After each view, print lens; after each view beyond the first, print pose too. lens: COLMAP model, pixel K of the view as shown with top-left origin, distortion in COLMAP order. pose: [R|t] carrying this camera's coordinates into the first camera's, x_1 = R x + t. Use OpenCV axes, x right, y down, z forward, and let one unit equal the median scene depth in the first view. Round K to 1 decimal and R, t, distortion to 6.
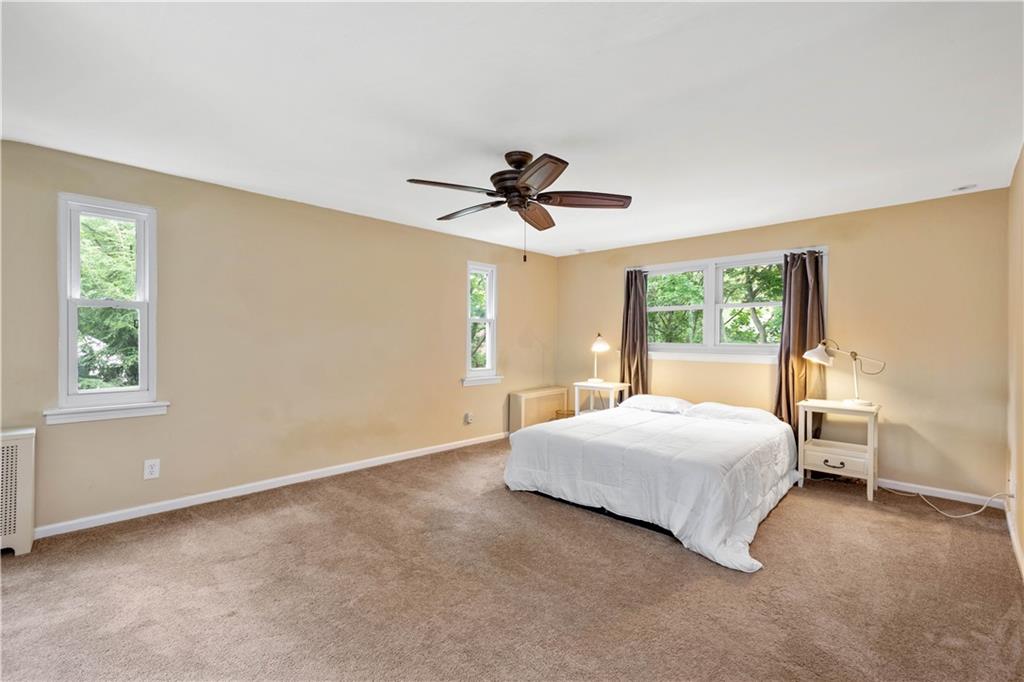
lens RADIAL K [[452.2, 0, 511.2], [0, 452.2, 340.2], [0, 0, 1]] dist [0.007959, -0.001644]
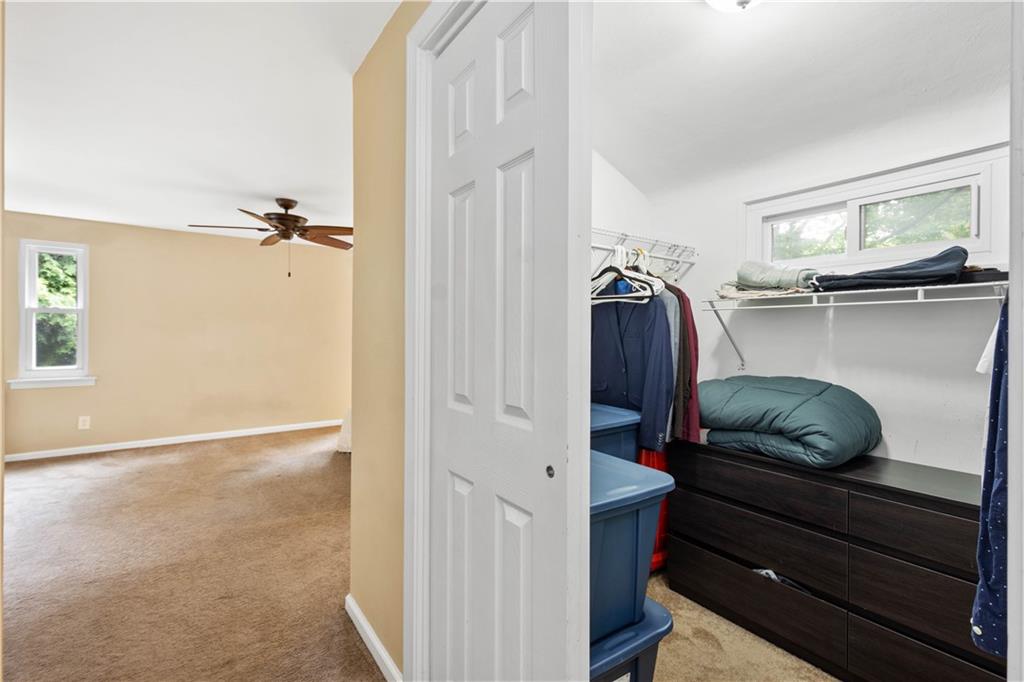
lens RADIAL K [[452.2, 0, 511.8], [0, 452.2, 339.5], [0, 0, 1]] dist [0.007959, -0.001644]
pose [[0.984352, 0.000163, -0.176214, 0.927839], [0.000450, 0.999994, 0.003440, 0.010579], [0.176213, -0.003465, 0.984346, -0.229324]]
